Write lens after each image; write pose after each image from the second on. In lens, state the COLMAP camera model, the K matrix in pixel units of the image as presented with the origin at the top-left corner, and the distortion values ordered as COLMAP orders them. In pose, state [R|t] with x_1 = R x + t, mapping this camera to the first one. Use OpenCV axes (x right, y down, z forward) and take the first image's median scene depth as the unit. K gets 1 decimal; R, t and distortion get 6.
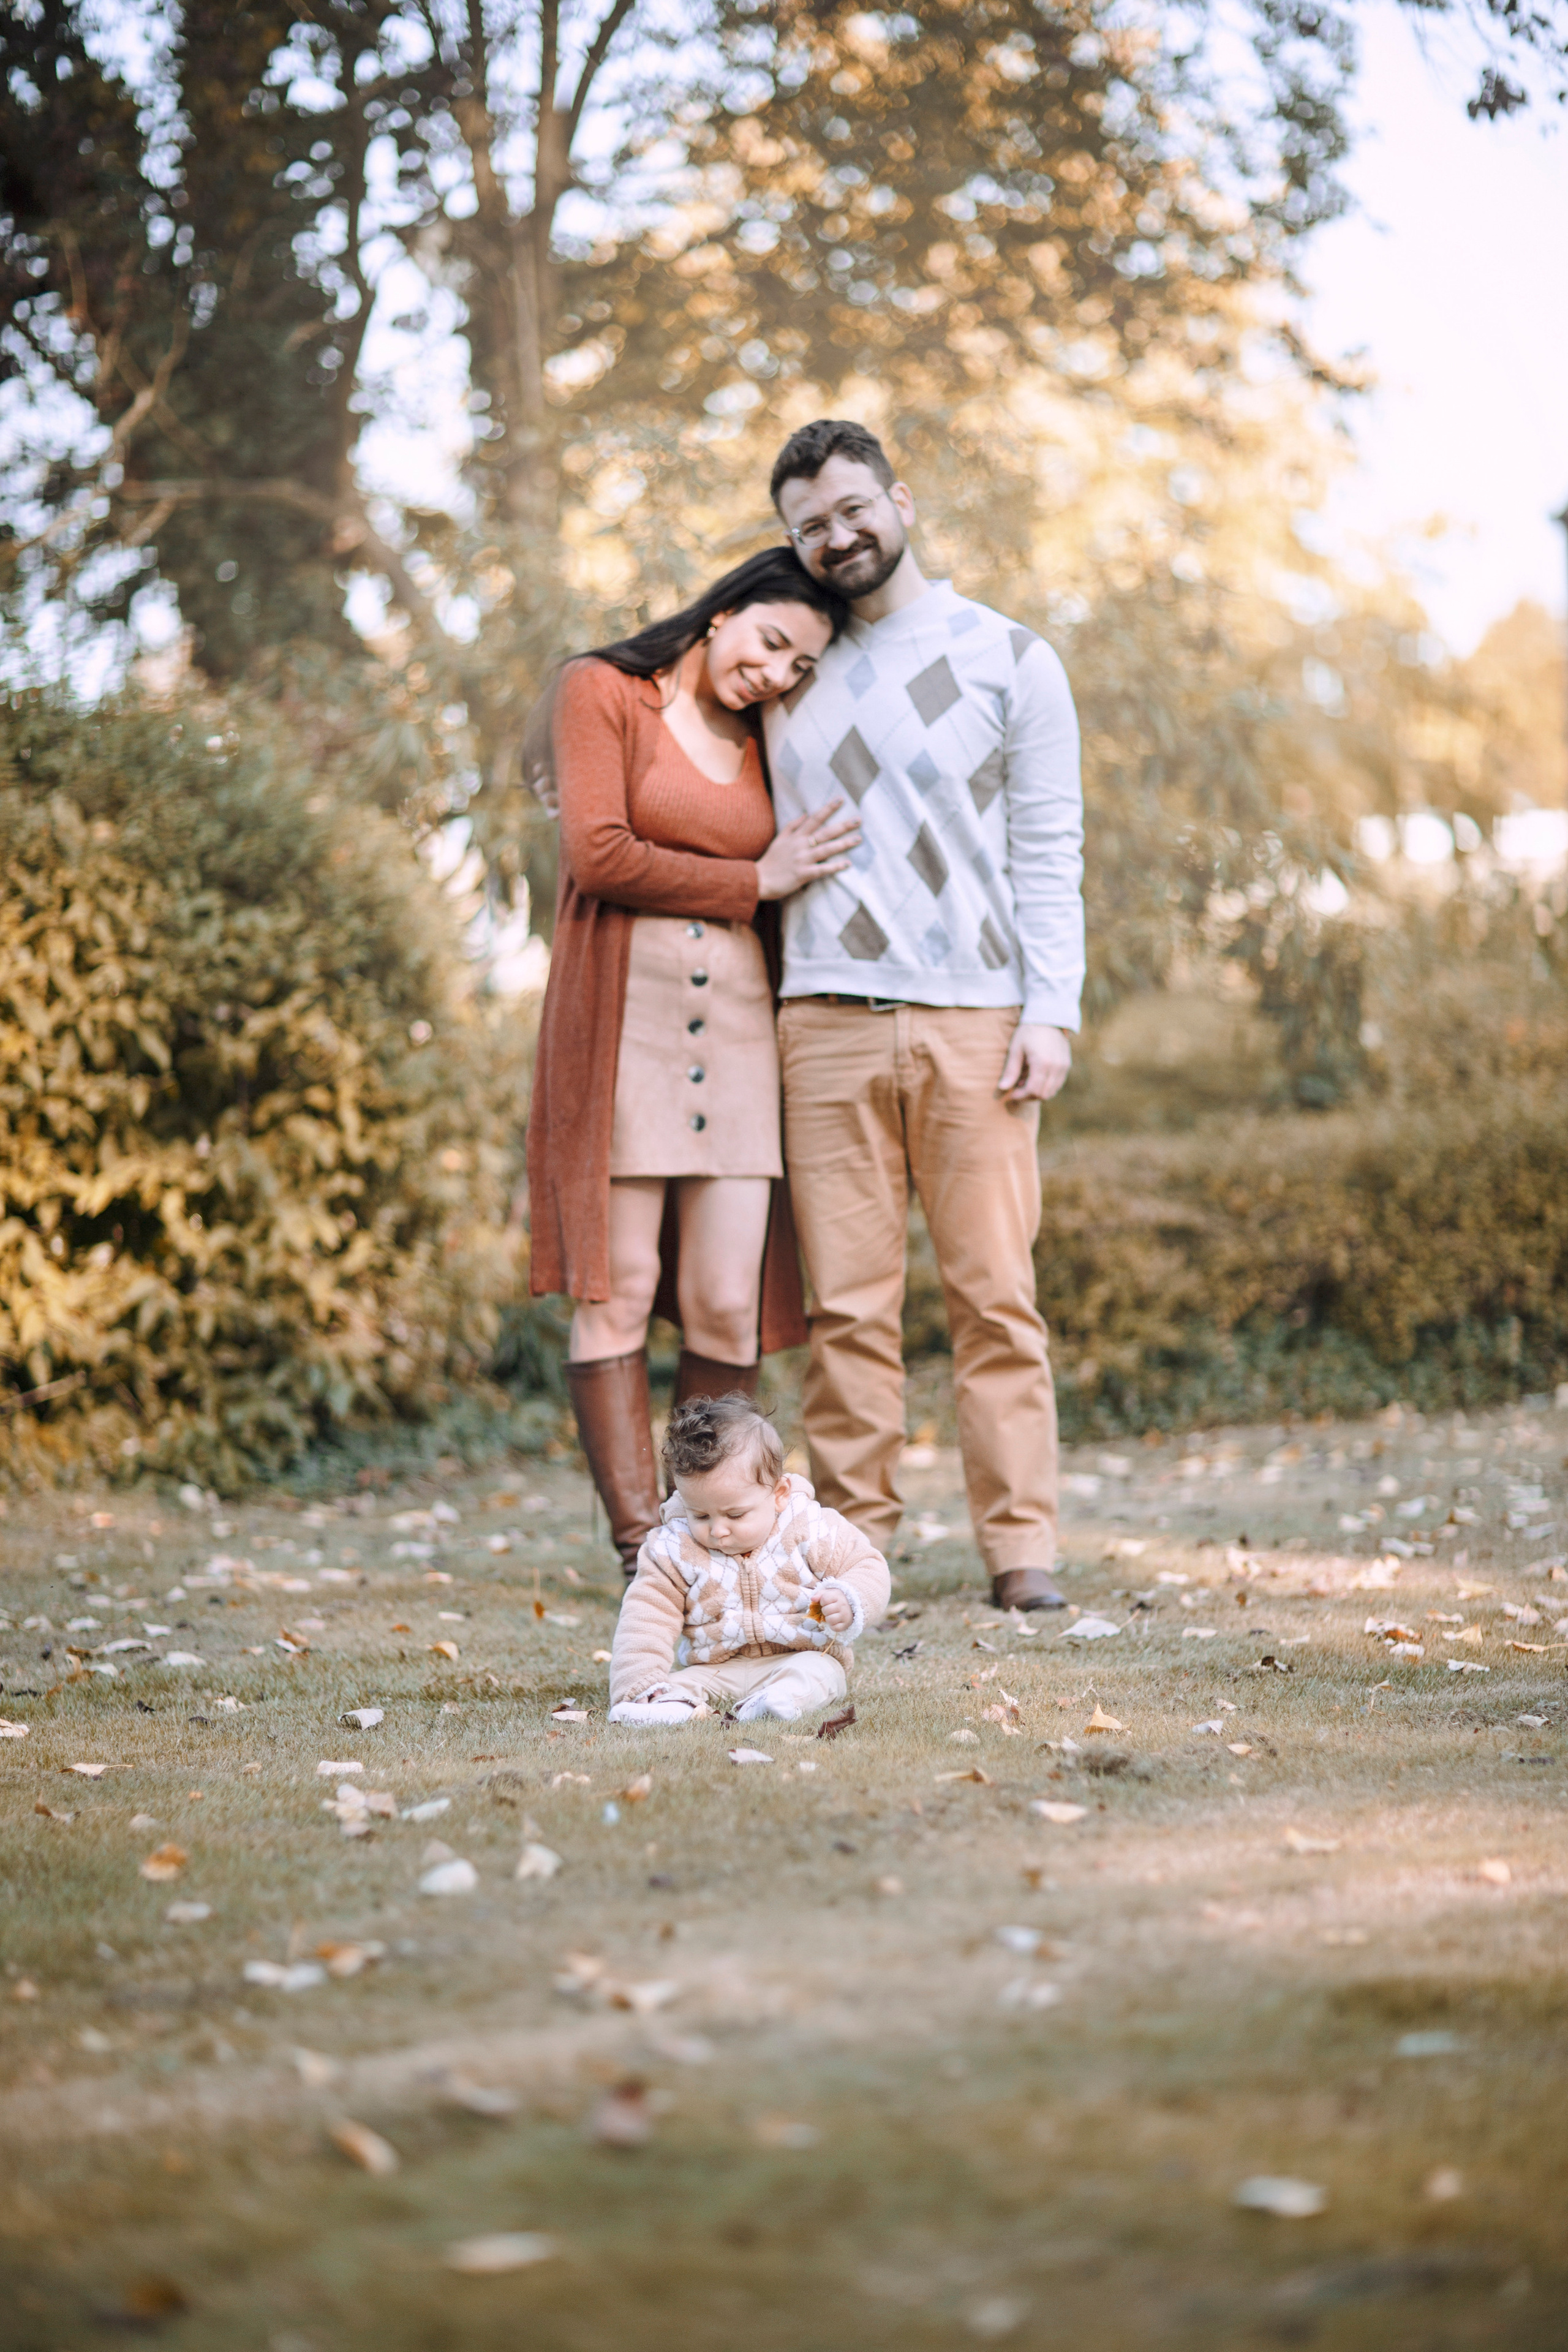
lens RADIAL K [[5732.8, 0, 784.0], [0, 5732.8, 1176.0], [0, 0, 1]] dist [-0.077659, -0.648925]
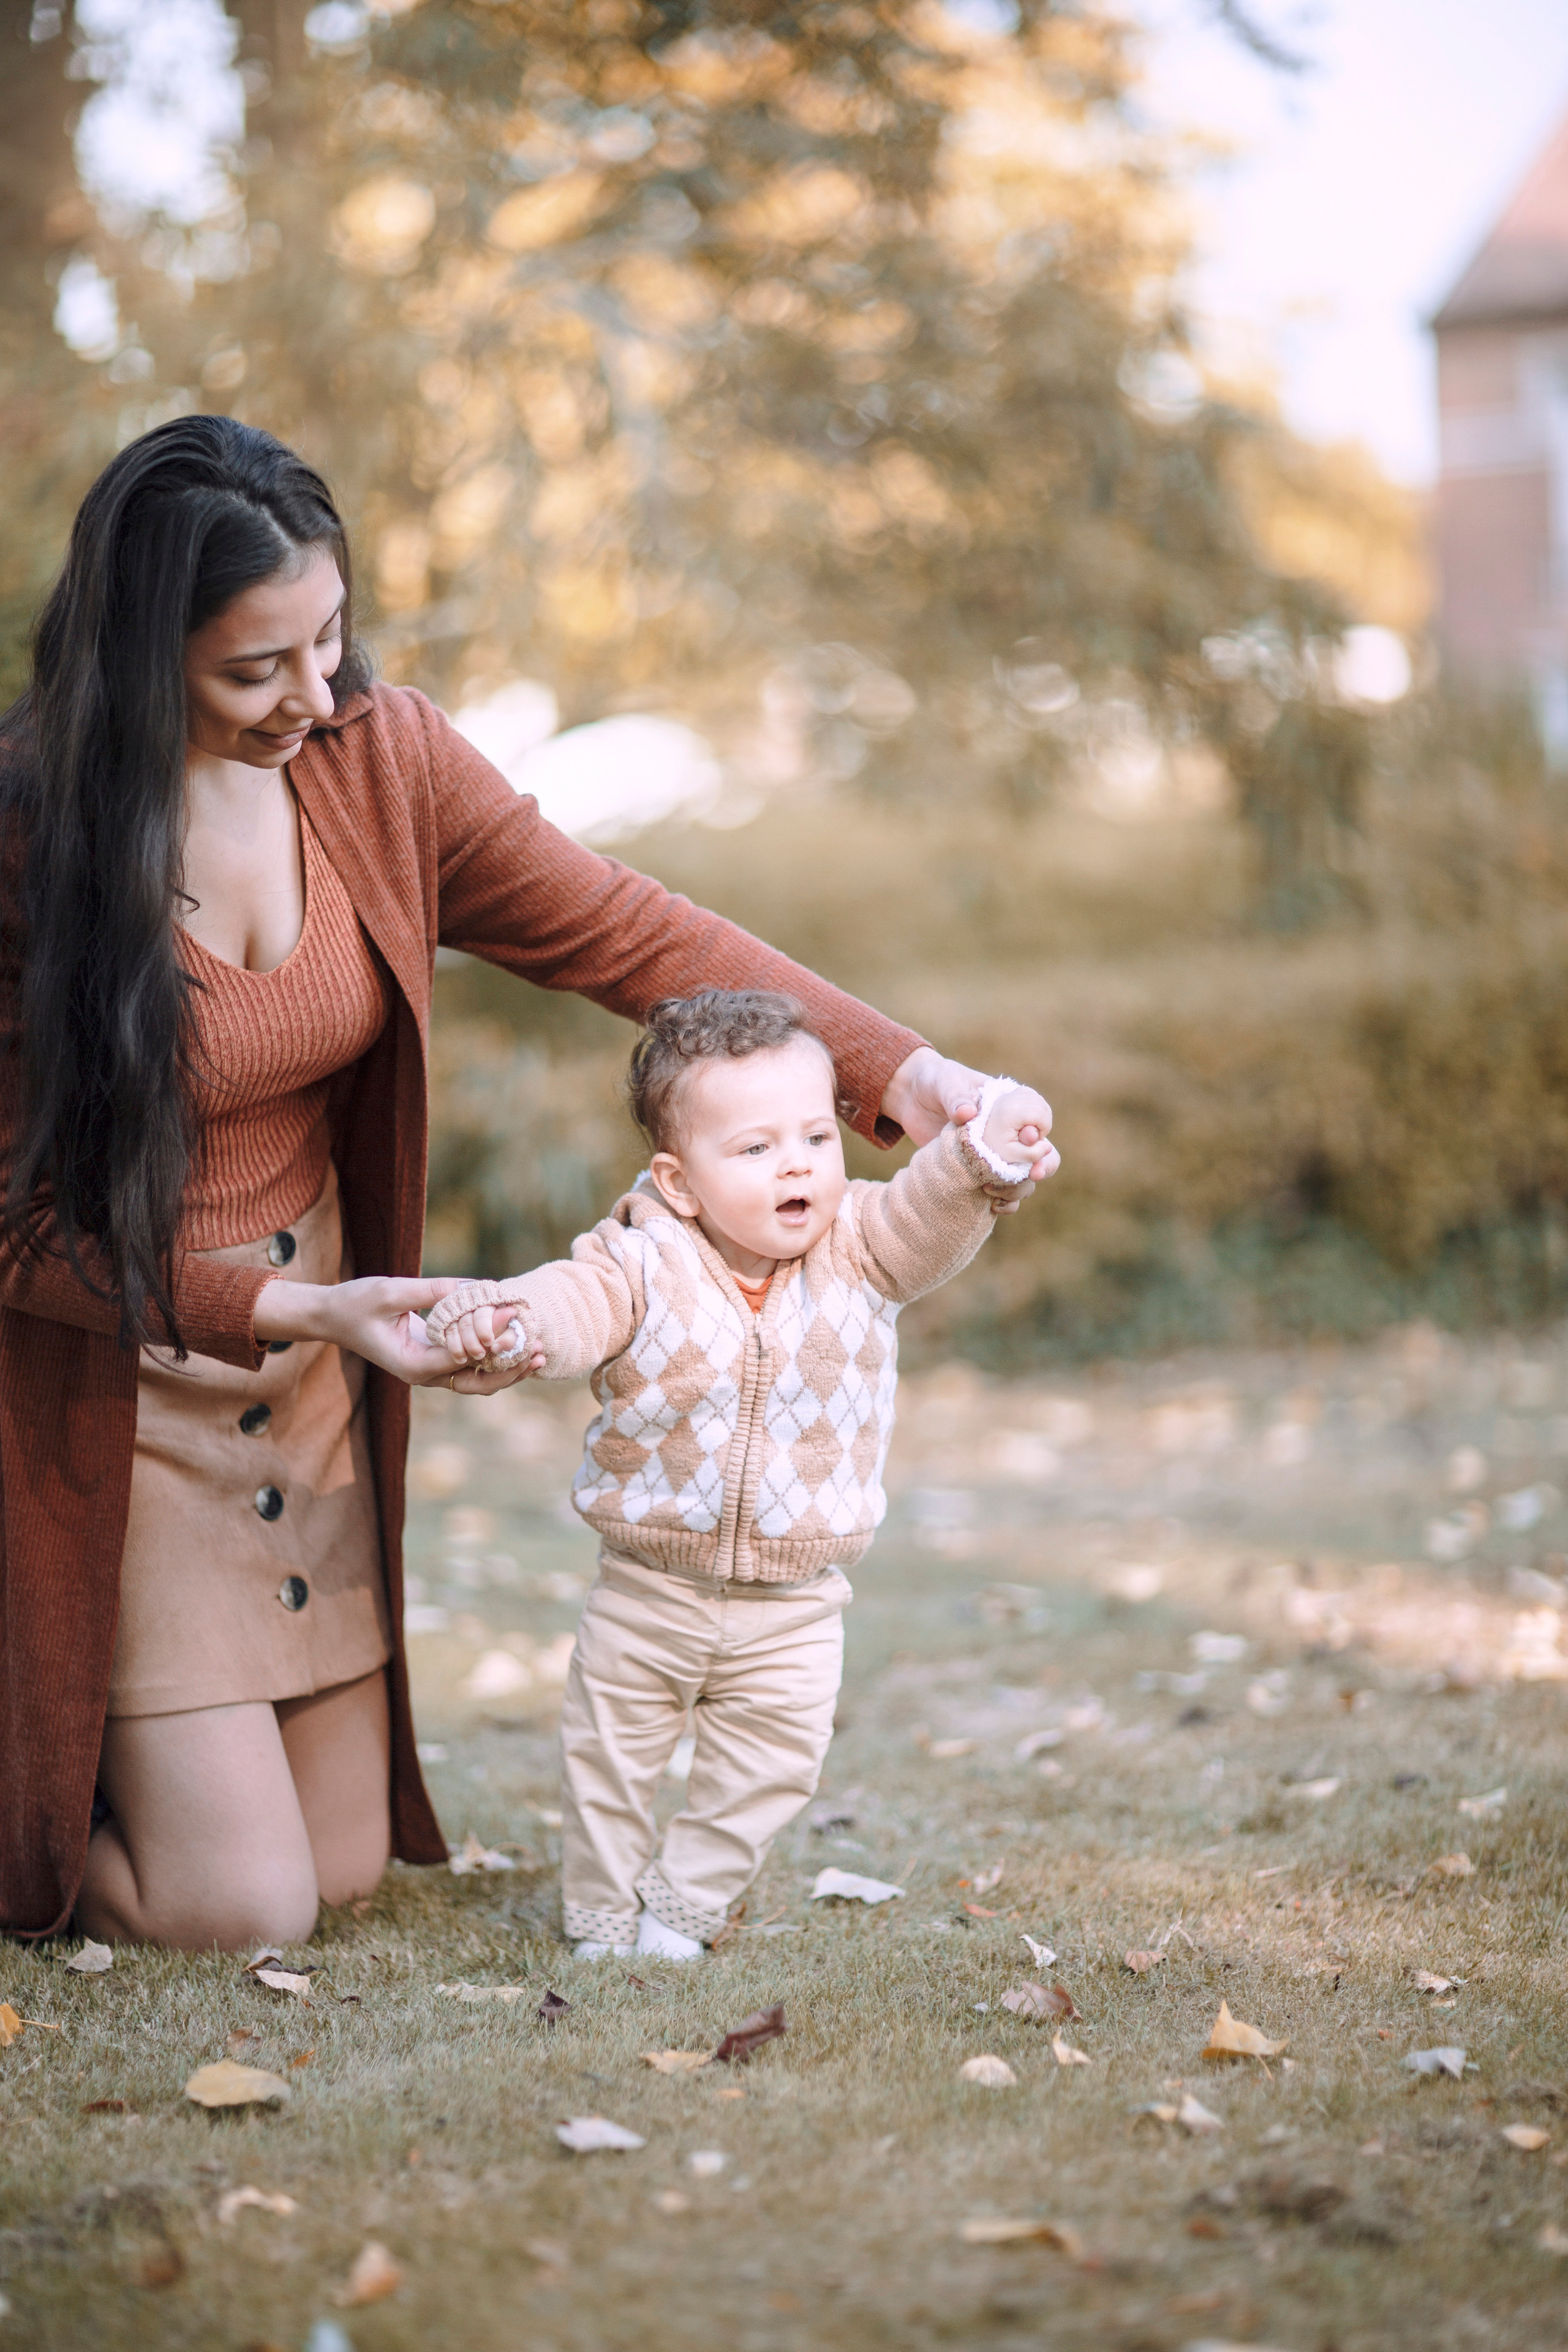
lens RADIAL K [[5732.8, 0, 784.0], [0, 5732.8, 1176.0], [0, 0, 1]] dist [-0.077659, -0.648925]
pose [[0.999338, 0.006793, 0.035733, -0.004348], [-0.007811, 0.999565, 0.028451, -0.001585], [-0.035524, -0.028712, 0.998956, 0.247814]]
